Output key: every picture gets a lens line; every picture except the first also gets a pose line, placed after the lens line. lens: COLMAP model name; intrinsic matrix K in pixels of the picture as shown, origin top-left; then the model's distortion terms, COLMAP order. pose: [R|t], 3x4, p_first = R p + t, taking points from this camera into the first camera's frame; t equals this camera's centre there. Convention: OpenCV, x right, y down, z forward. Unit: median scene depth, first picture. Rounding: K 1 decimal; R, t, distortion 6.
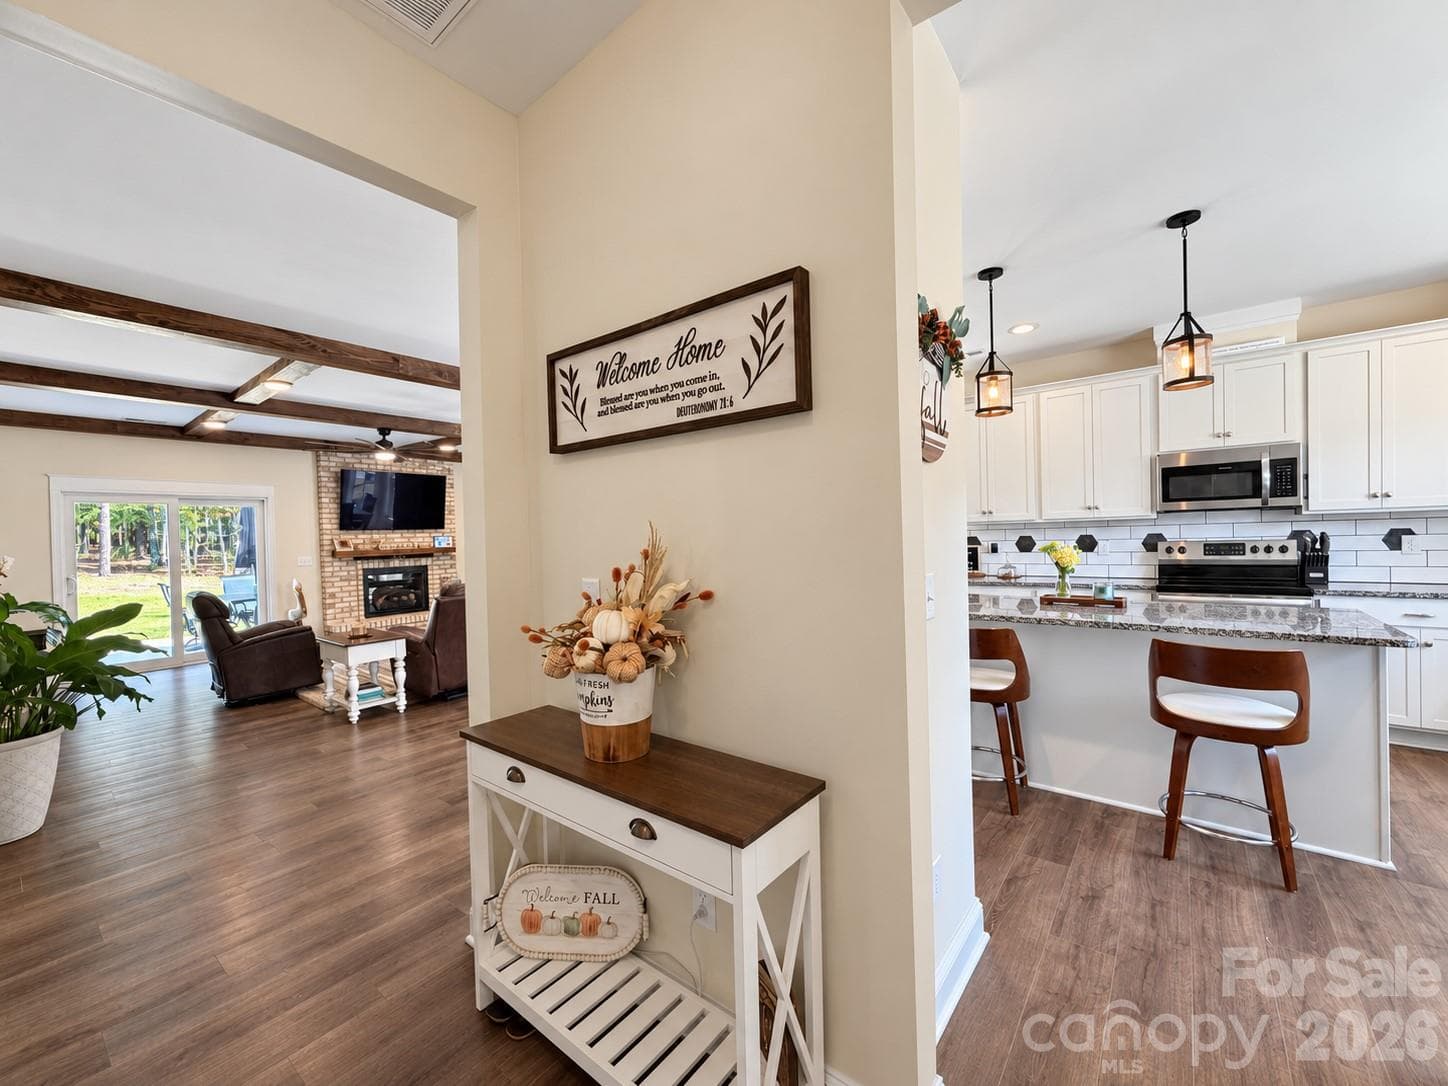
lens RADIAL K [[578.7, 0, 722.5], [0, 578.7, 538.7], [0, 0, 1]] dist [0.001004, 0.000121]
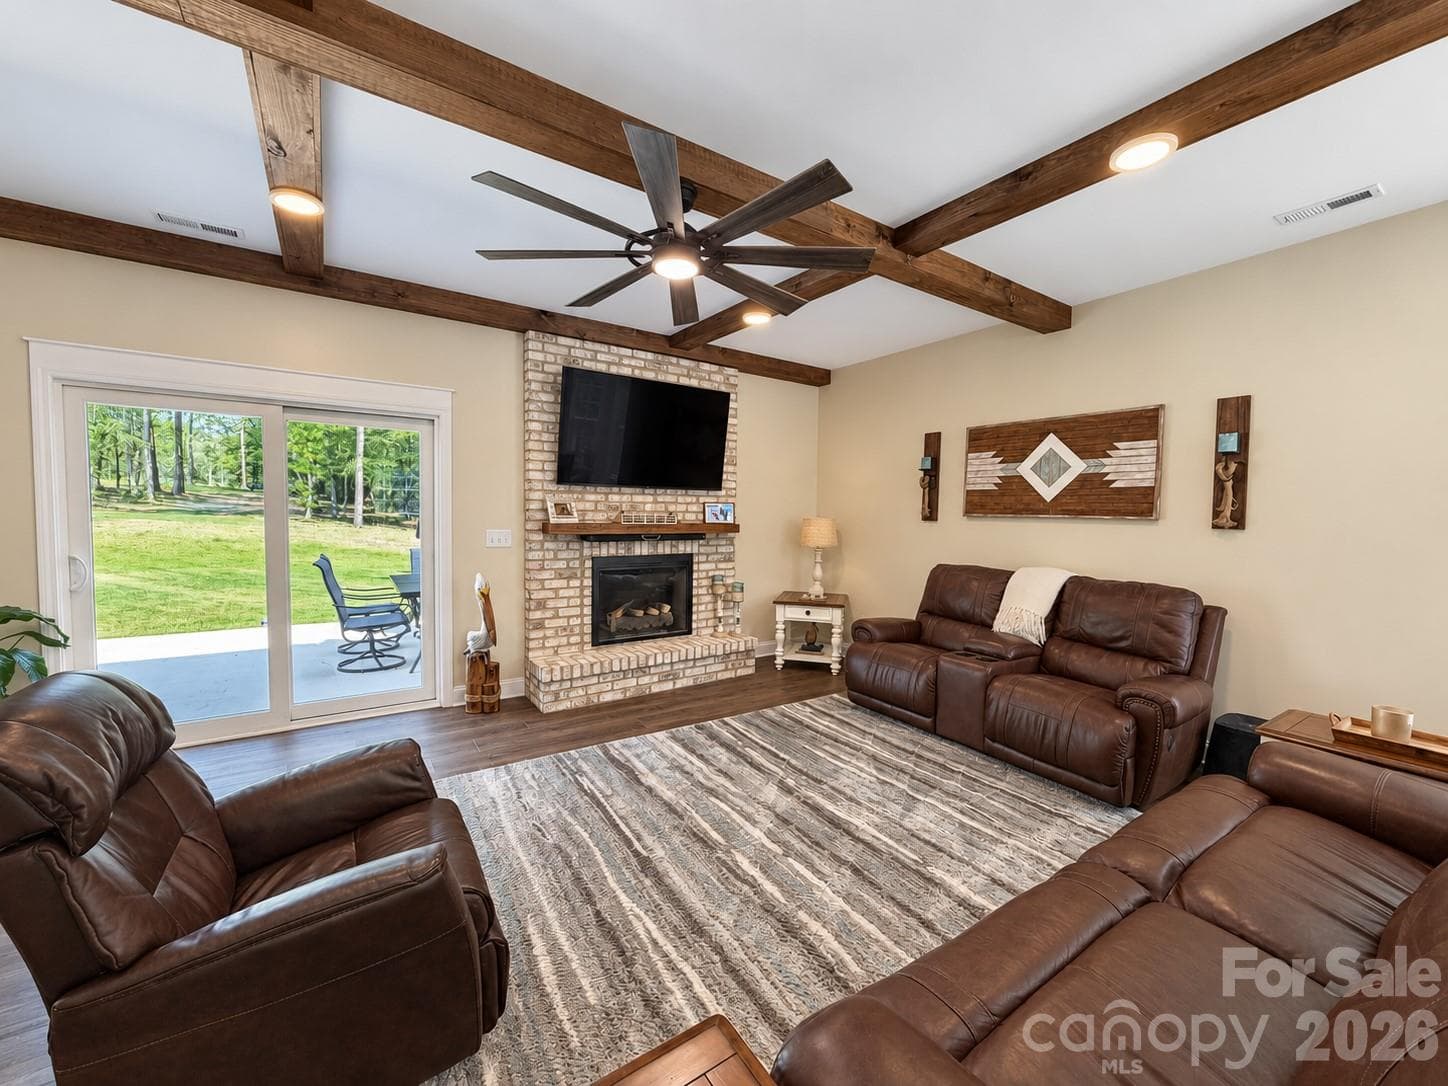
lens RADIAL K [[578.7, 0, 727.2], [0, 578.7, 538.6], [0, 0, 1]] dist [0.001004, 0.000121]
pose [[0.954749, 0.061702, -0.290940, -0.344585], [-0.048617, 0.997463, 0.051998, 0.000372], [0.293411, -0.035501, 0.955327, 0.522049]]
